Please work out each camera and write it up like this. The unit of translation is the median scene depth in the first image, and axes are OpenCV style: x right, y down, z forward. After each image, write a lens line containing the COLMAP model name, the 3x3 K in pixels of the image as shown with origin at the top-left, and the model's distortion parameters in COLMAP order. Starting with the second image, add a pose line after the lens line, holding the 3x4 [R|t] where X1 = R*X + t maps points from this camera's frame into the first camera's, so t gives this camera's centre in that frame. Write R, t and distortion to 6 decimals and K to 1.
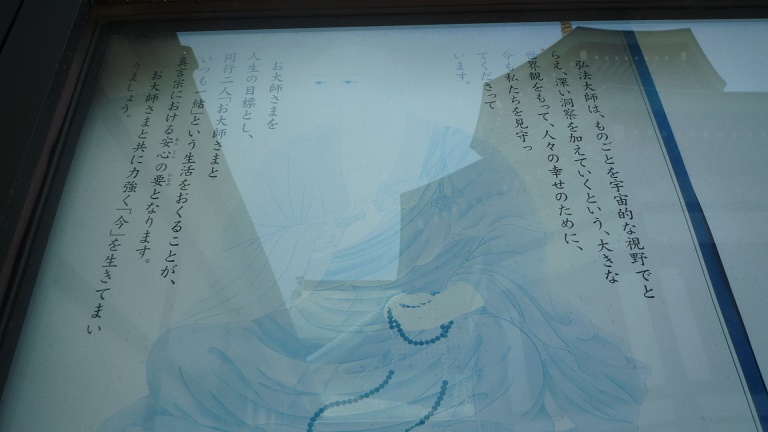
lens RADIAL K [[576.4, 0, 384.0], [0, 576.4, 216.0], [0, 0, 1]] dist [0.016020, -0.068892]
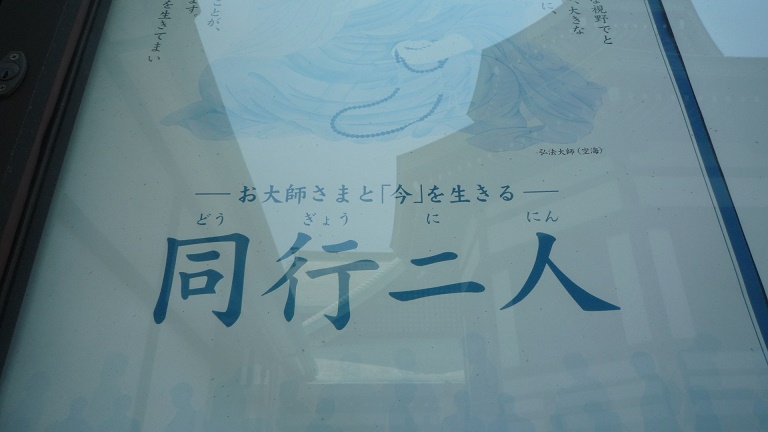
lens RADIAL K [[560.4, 0, 384.0], [0, 560.4, 216.0], [0, 0, 1]] dist [0.018307, -0.070315]
pose [[0.999738, 0.020494, 0.010175, -0.022183], [-0.021019, 0.998293, 0.054493, 0.457258], [-0.009041, -0.054693, 0.998462, -0.210845]]
